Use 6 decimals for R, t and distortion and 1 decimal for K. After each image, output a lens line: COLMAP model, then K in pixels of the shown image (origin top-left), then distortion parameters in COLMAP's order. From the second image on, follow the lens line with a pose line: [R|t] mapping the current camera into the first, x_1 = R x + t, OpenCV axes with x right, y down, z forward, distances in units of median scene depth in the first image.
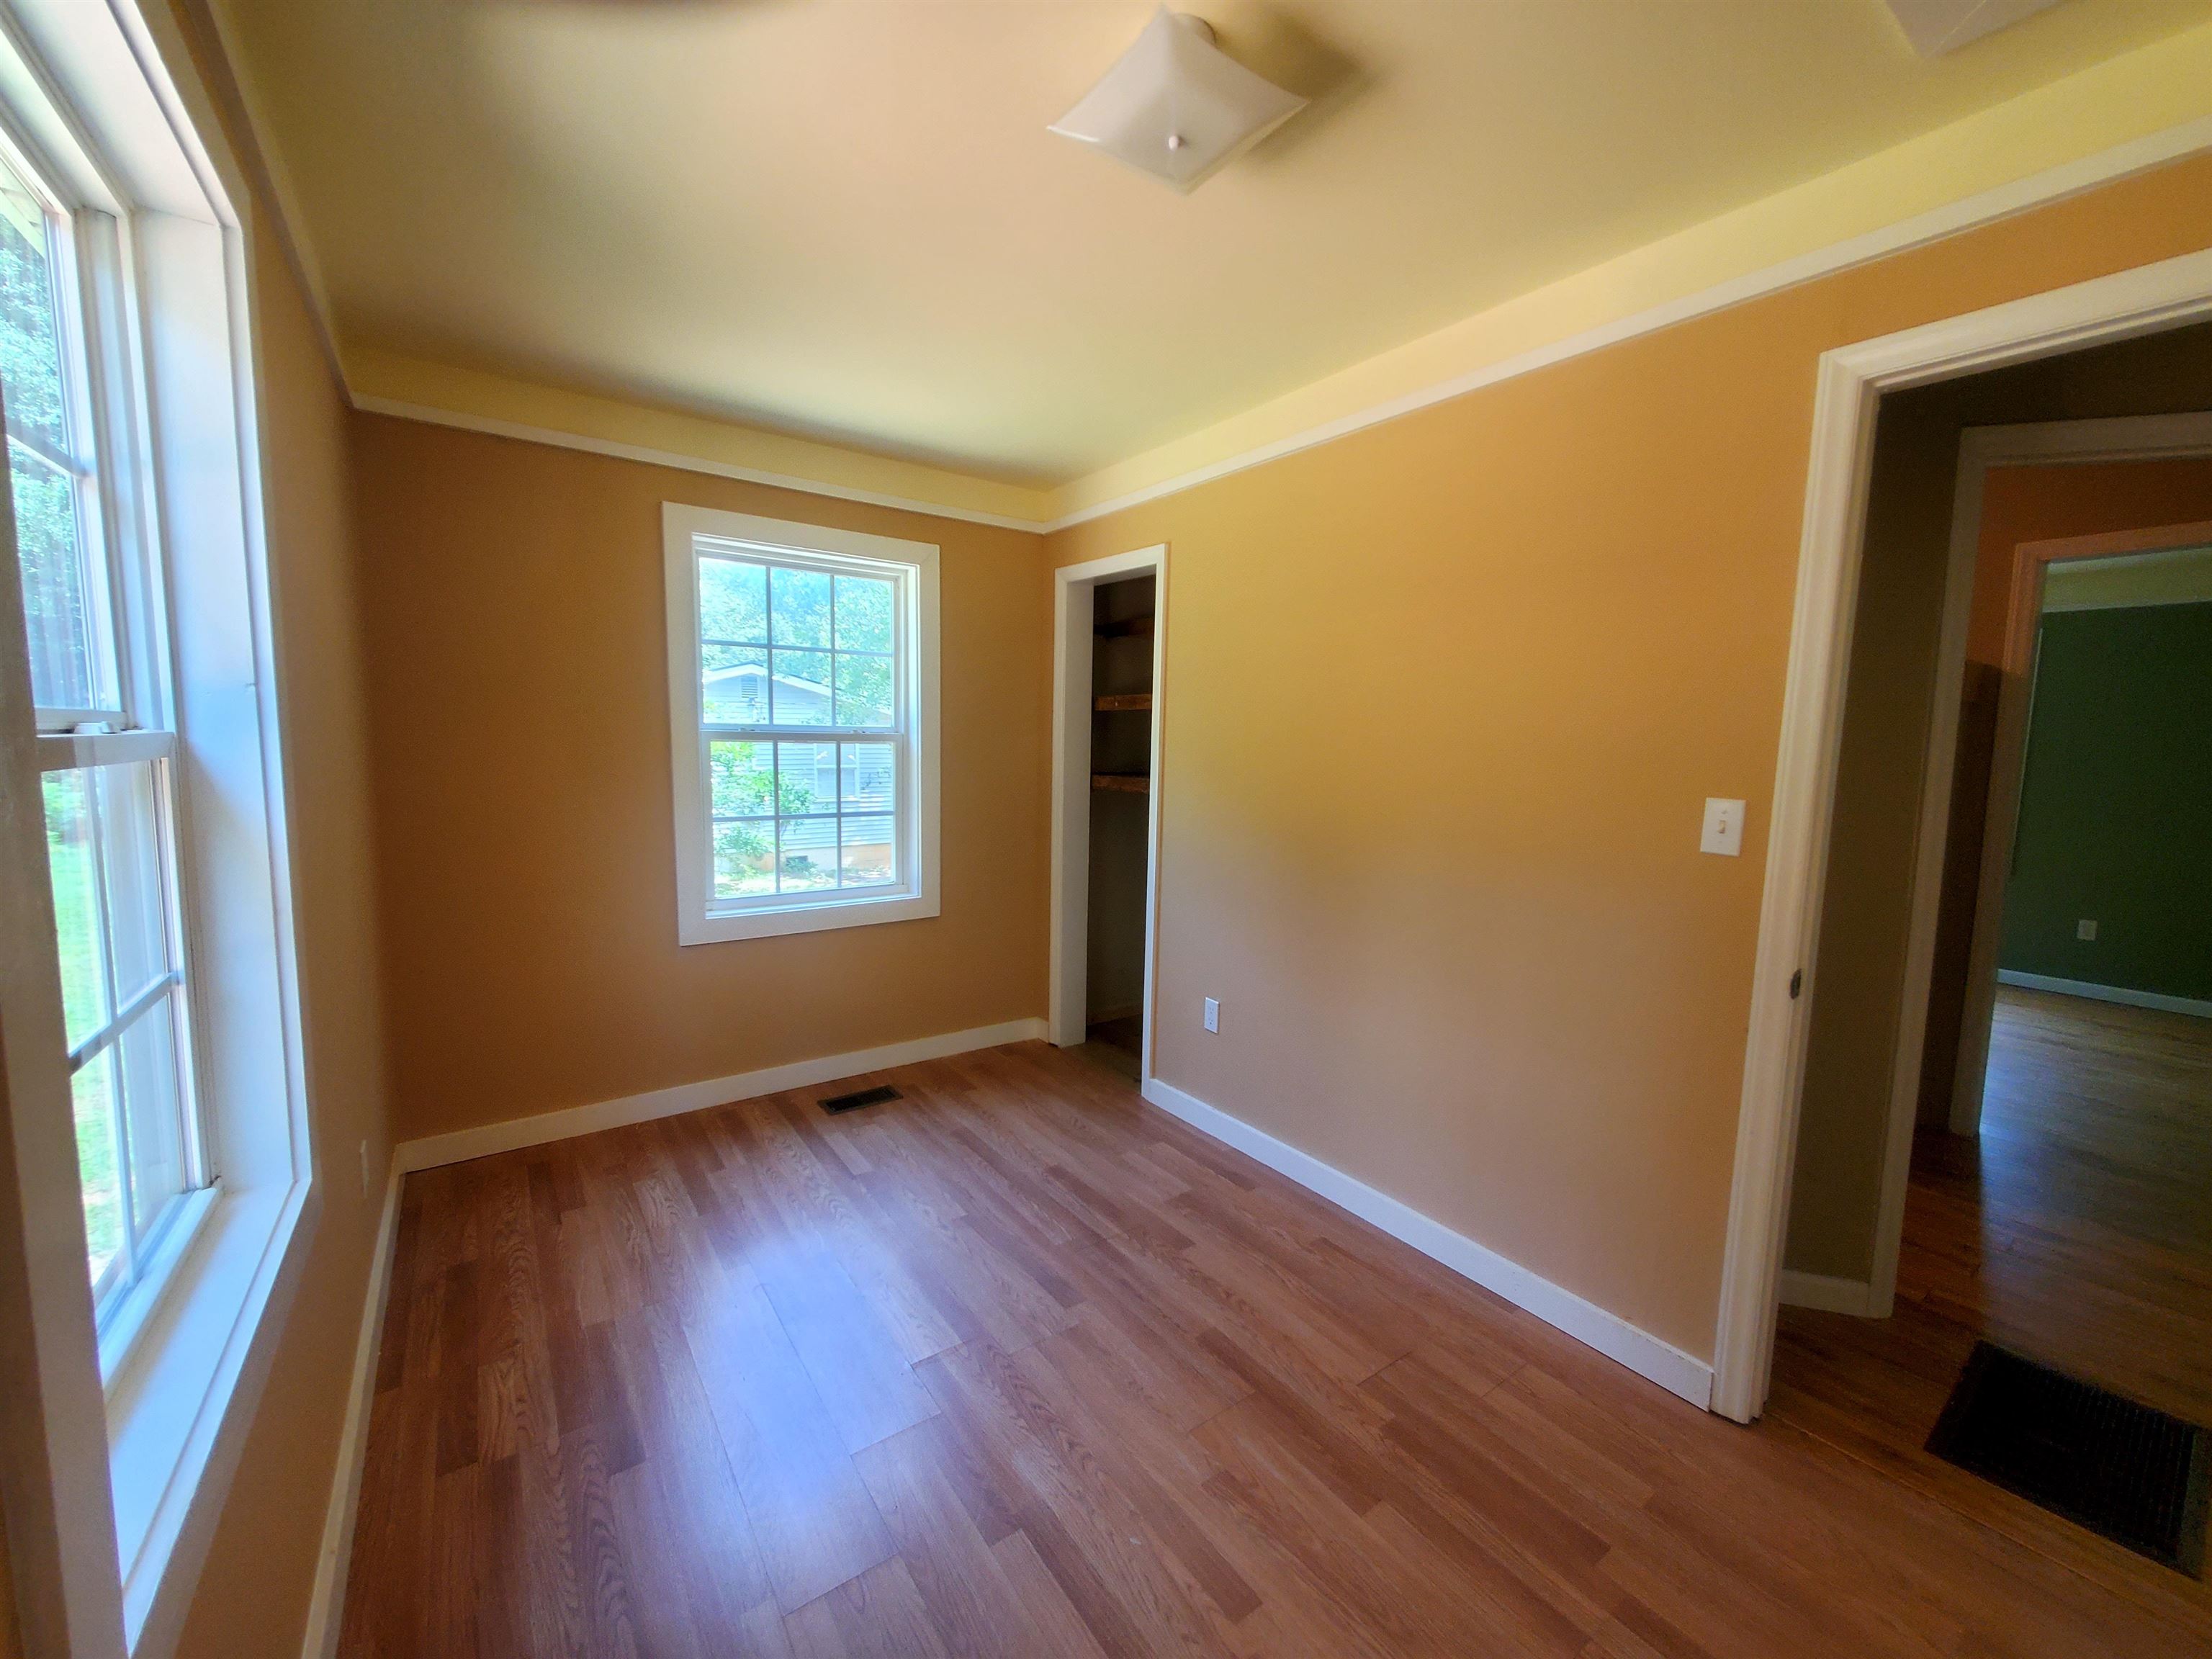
lens RADIAL K [[859.5, 0, 1095.6], [0, 859.5, 826.3], [0, 0, 1]] dist [0.001631, 0.000285]
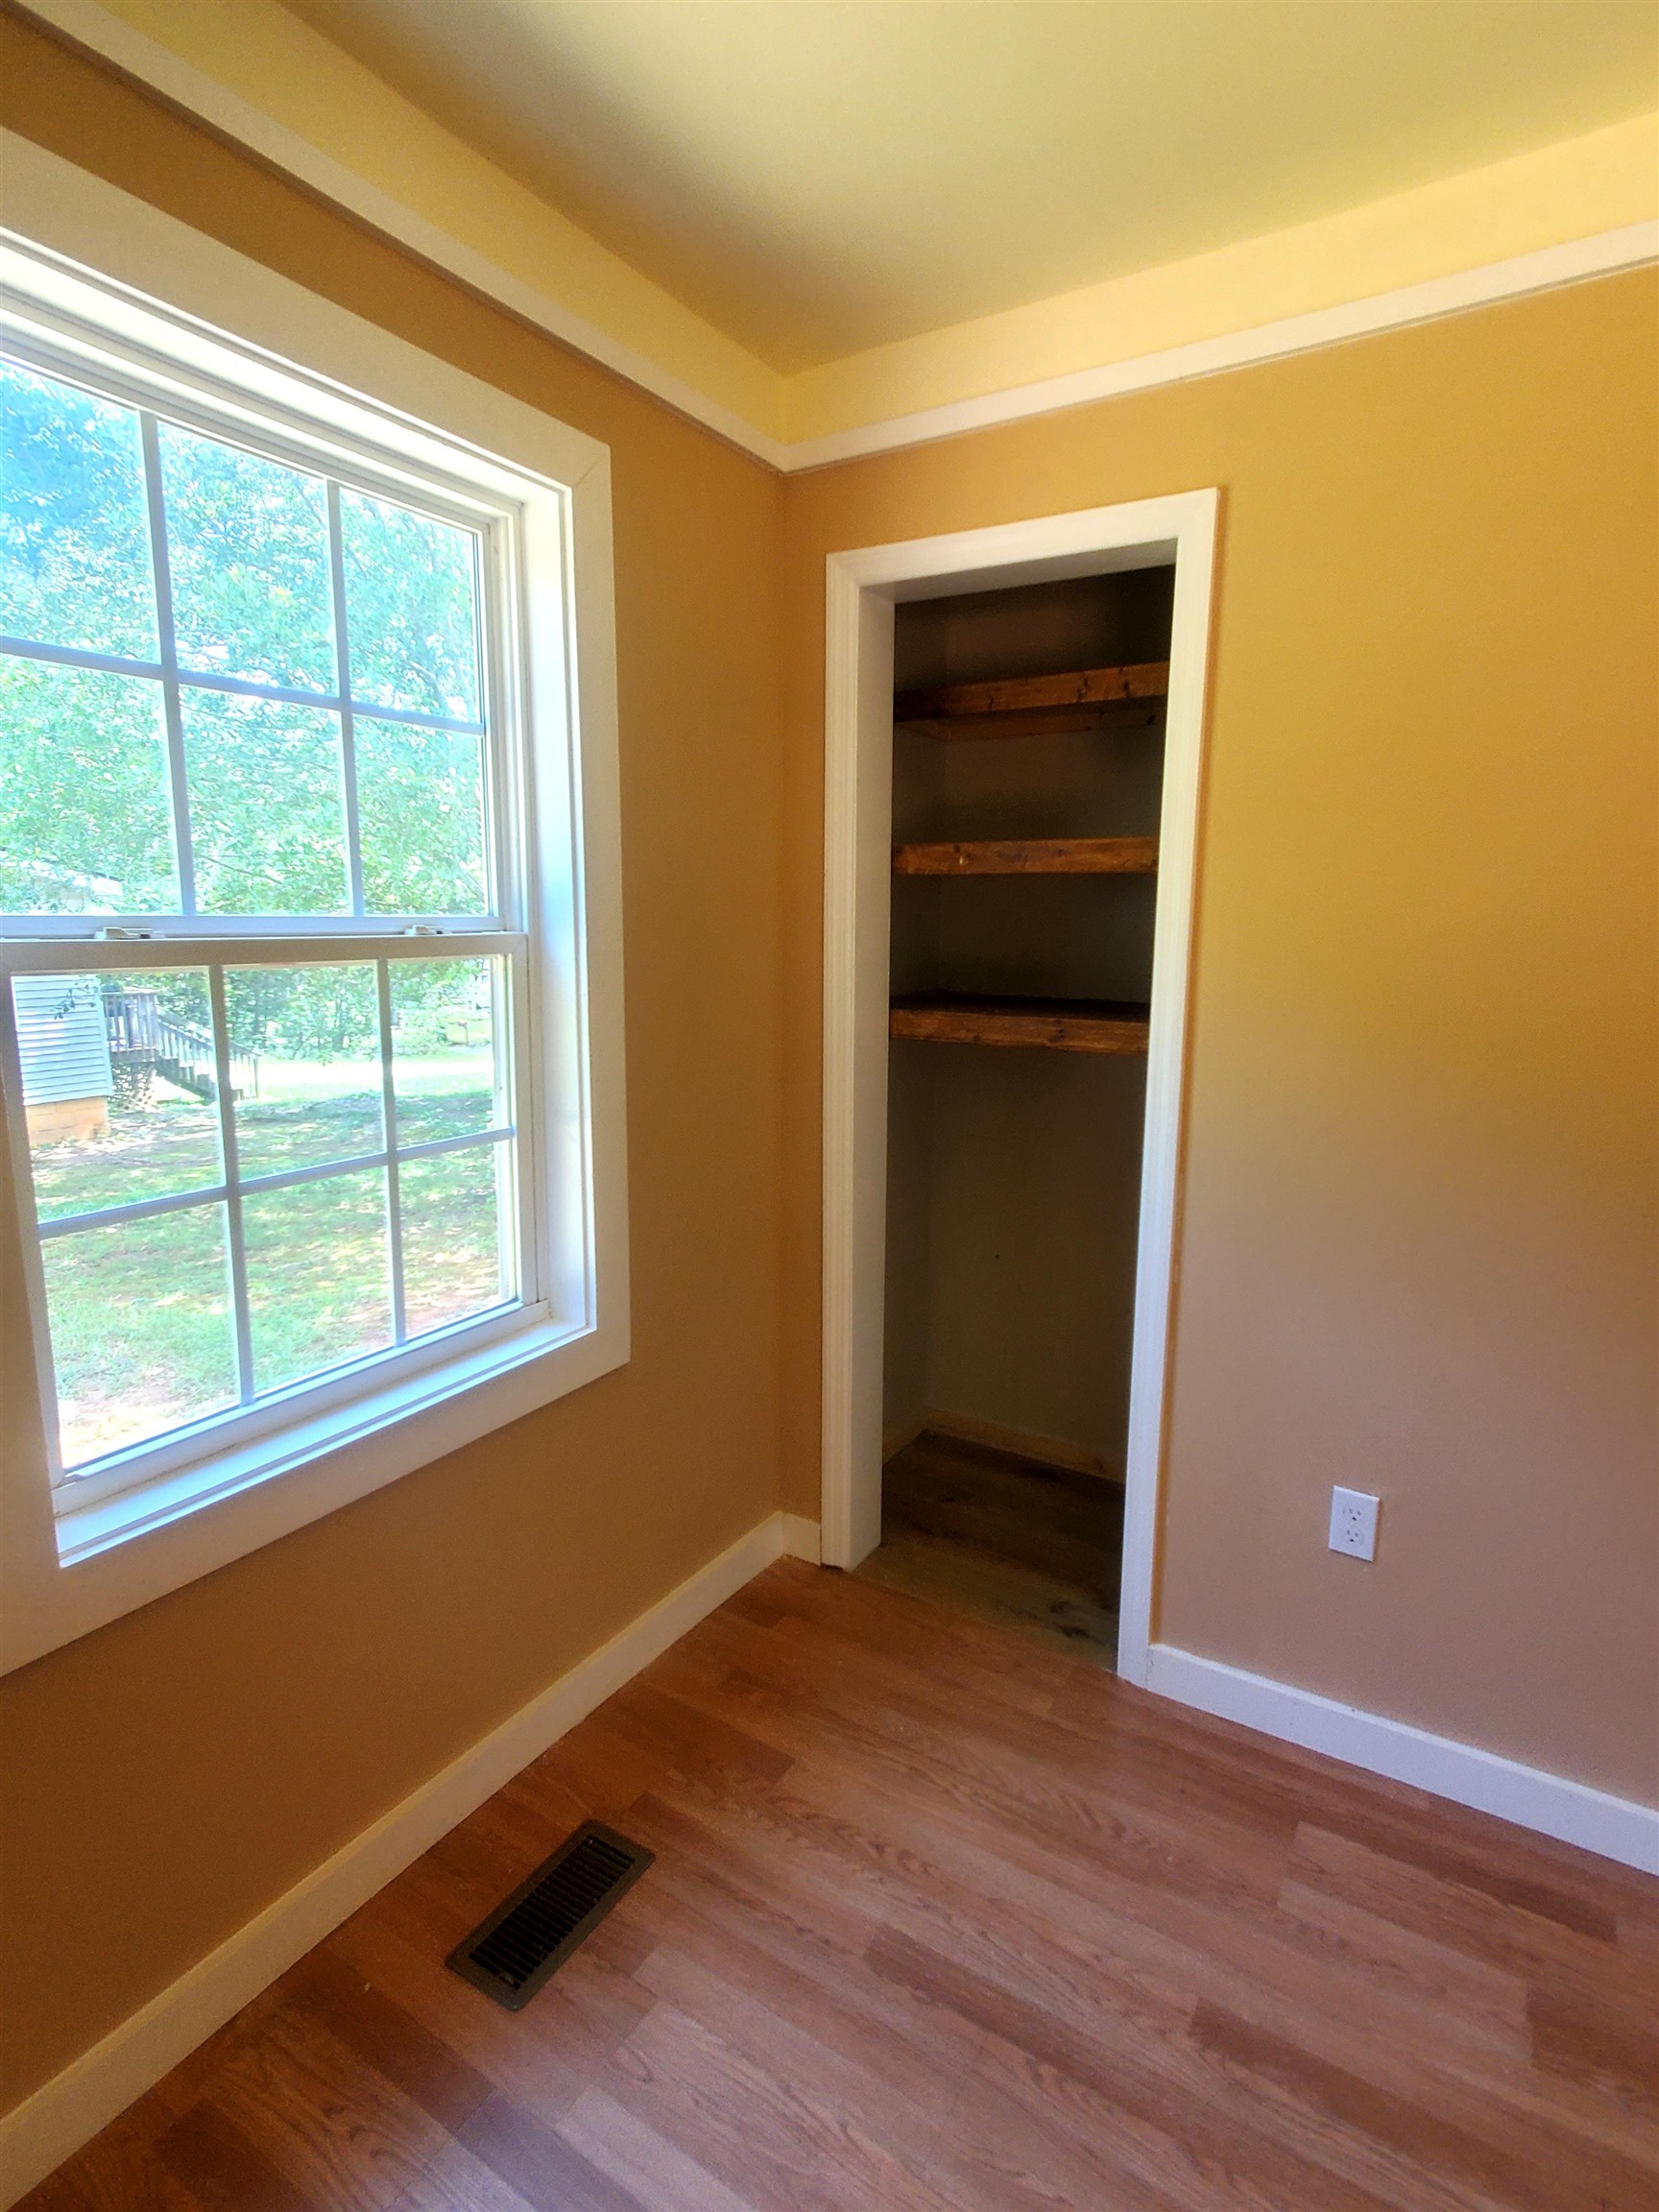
lens RADIAL K [[1108.2, 0, 825.2], [0, 1108.2, 1088.0], [0, 0, 1]] dist [0.001104, 0.001366]
pose [[0.922603, -0.072395, 0.378896, -0.327779], [0.050147, 0.996405, 0.068275, -0.071825], [-0.382477, -0.043991, 0.922917, 0.525019]]
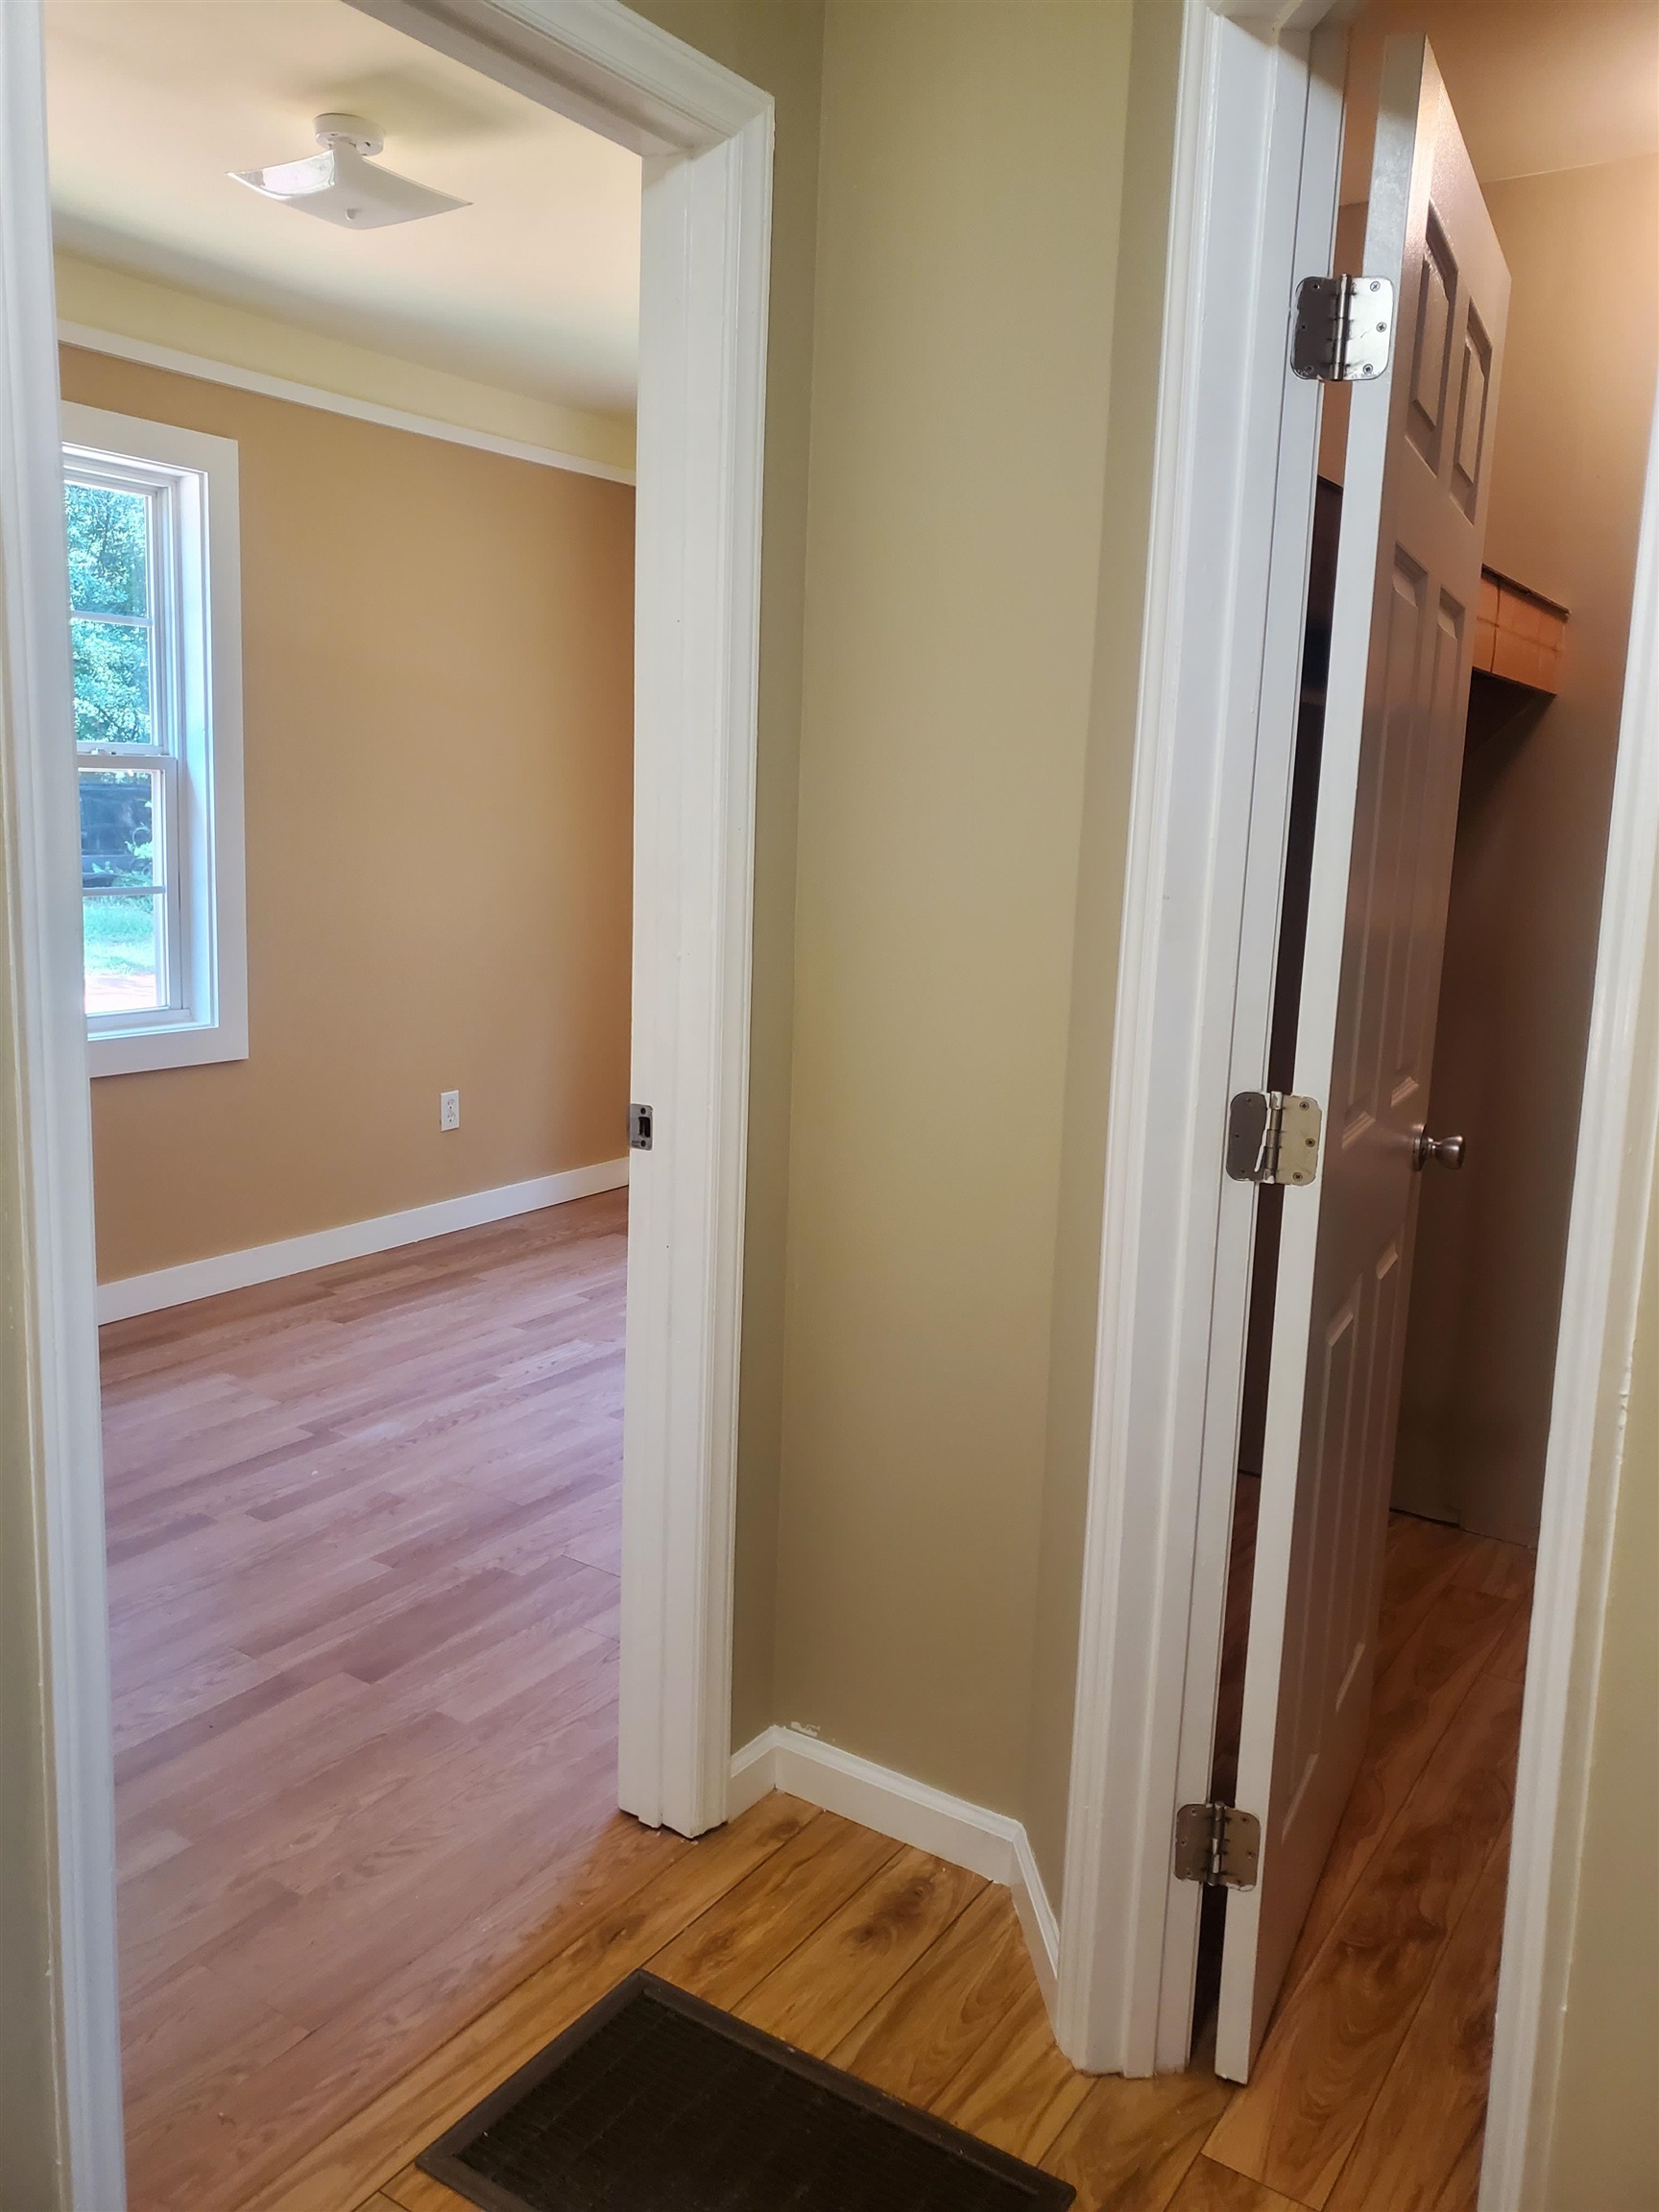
lens RADIAL K [[1734.9, 0, 834.3], [0, 1734.9, 1049.2], [0, 0, 1]] dist [0.013829, 0.011897]
pose [[0.361230, 0.132176, -0.923061, 1.058493], [-0.119500, 0.988302, 0.094753, -0.001164], [0.924788, 0.076078, 0.372800, 0.343656]]
